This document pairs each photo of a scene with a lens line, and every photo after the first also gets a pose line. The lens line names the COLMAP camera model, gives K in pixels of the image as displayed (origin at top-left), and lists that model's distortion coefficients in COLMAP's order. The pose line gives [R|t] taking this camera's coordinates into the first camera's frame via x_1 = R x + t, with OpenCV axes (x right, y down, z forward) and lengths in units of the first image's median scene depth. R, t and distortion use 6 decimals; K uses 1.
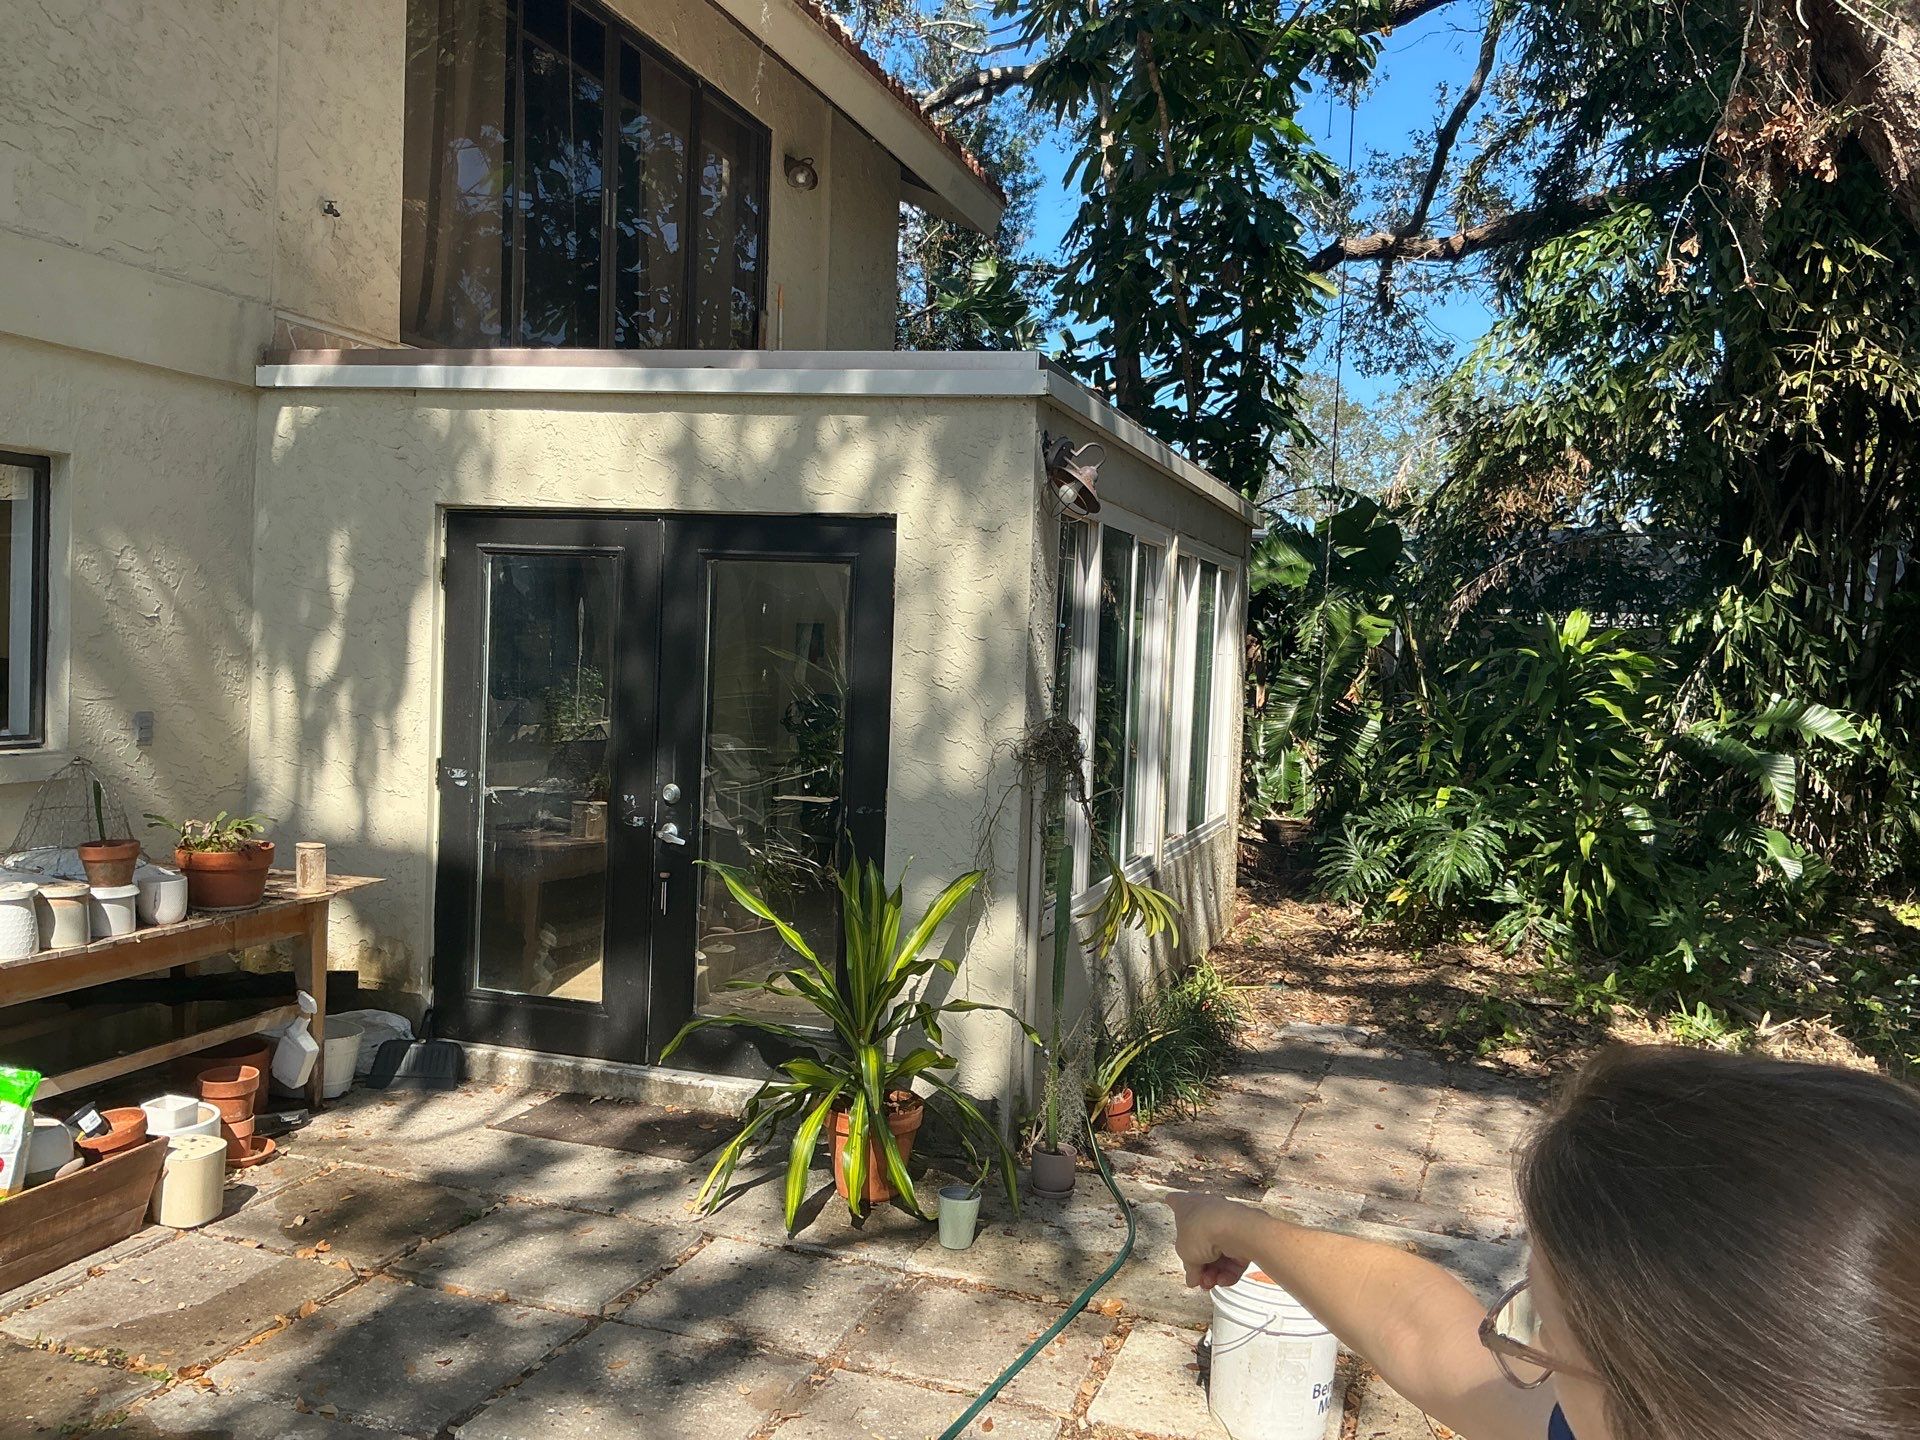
lens RADIAL K [[1581.9, 0, 960.0], [0, 1581.9, 720.0], [0, 0, 1]] dist [0.097625, -0.186715]
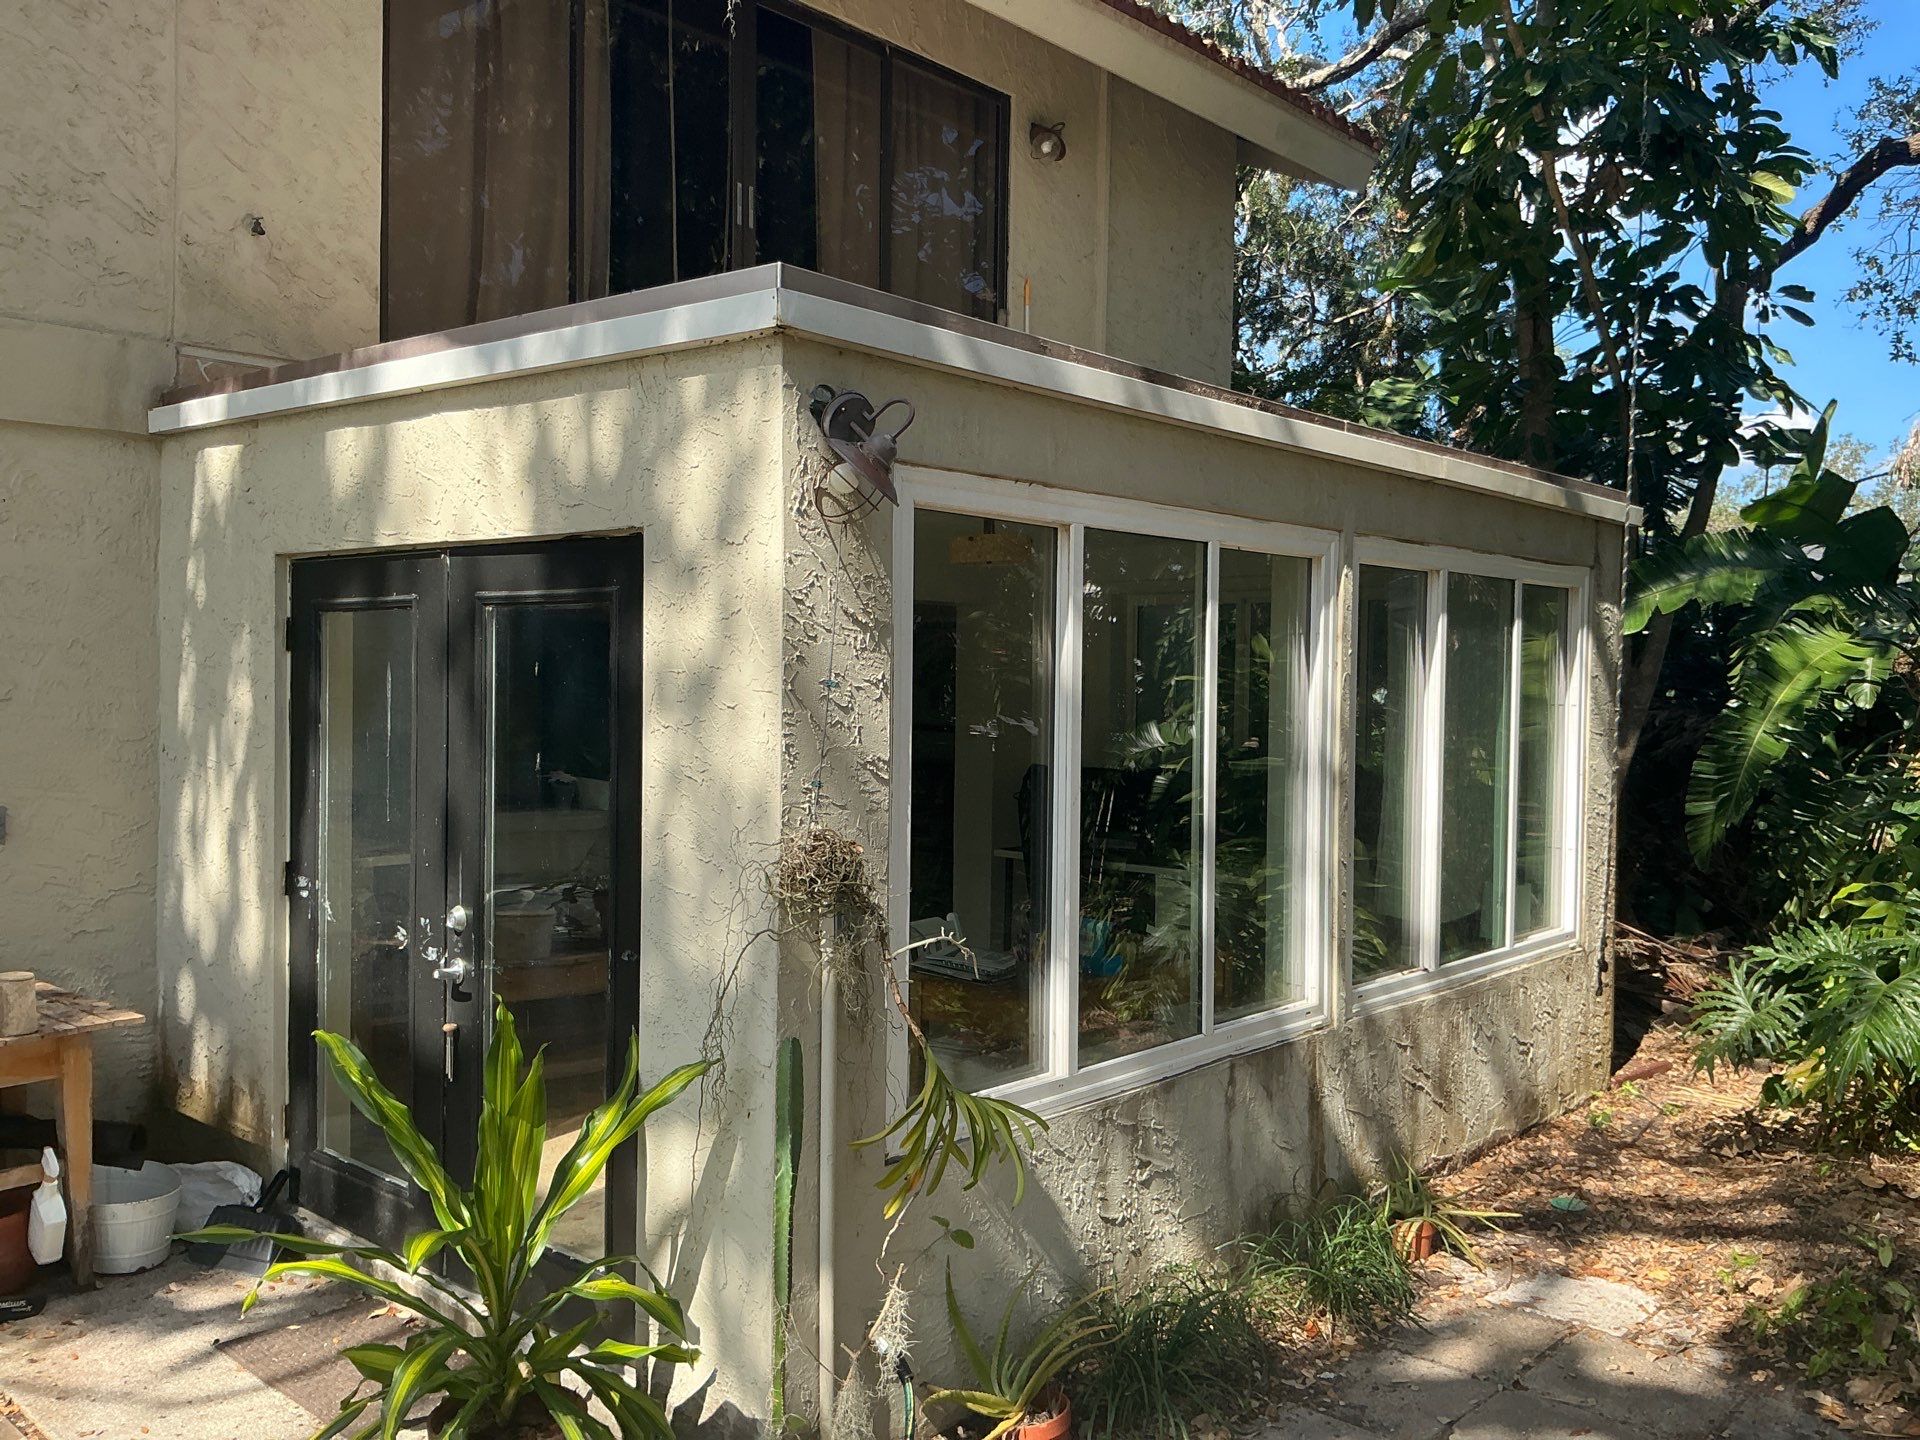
lens RADIAL K [[1581.9, 0, 960.0], [0, 1581.9, 720.0], [0, 0, 1]] dist [0.097625, -0.186715]
pose [[0.919793, -0.018737, -0.391957, 0.320023], [0.005369, 0.999367, -0.035174, -0.019095], [0.392368, 0.030248, 0.919311, 0.385096]]
